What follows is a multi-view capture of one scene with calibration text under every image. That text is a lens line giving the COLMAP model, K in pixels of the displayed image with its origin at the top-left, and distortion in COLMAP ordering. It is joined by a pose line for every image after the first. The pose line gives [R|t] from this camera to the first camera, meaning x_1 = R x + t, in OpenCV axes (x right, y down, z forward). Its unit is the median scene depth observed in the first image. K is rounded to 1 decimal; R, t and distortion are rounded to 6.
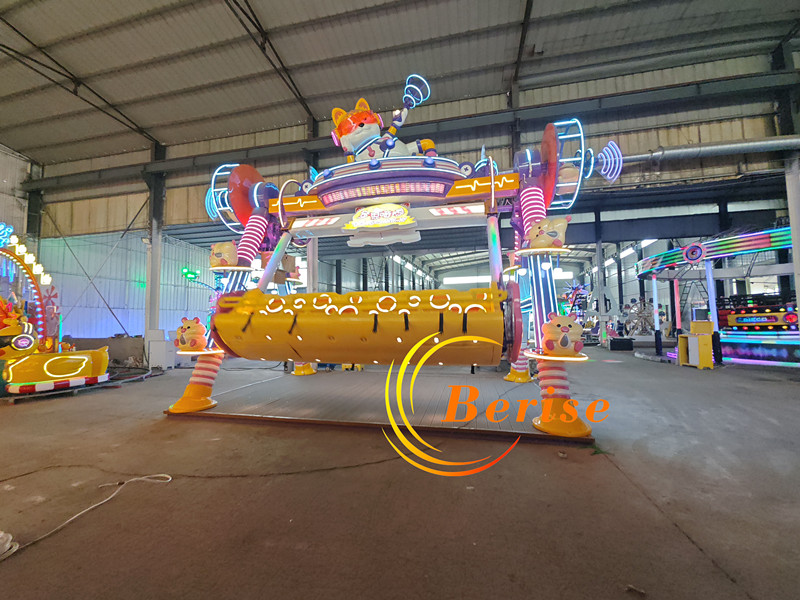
lens RADIAL K [[302.0, 0, 400.0], [0, 302.0, 300.0], [0, 0, 1]] dist [-0.000792, -0.000448]
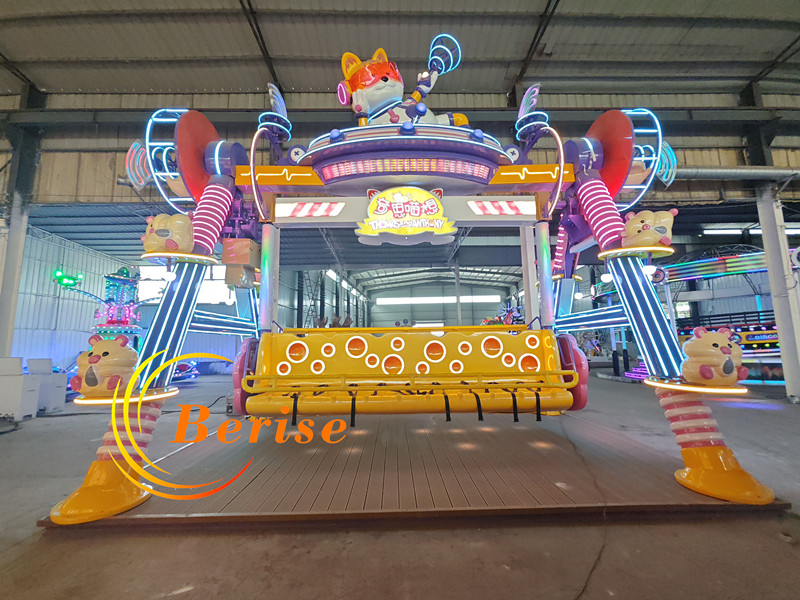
lens RADIAL K [[316.8, 0, 399.2], [0, 316.8, 300.7], [0, 0, 1]] dist [-0.000455, -0.000455]
pose [[0.974513, 0.025032, 0.222931, -0.220066], [-0.010382, 0.997722, -0.066650, 0.019653], [-0.224091, 0.062637, 0.972553, 0.224700]]
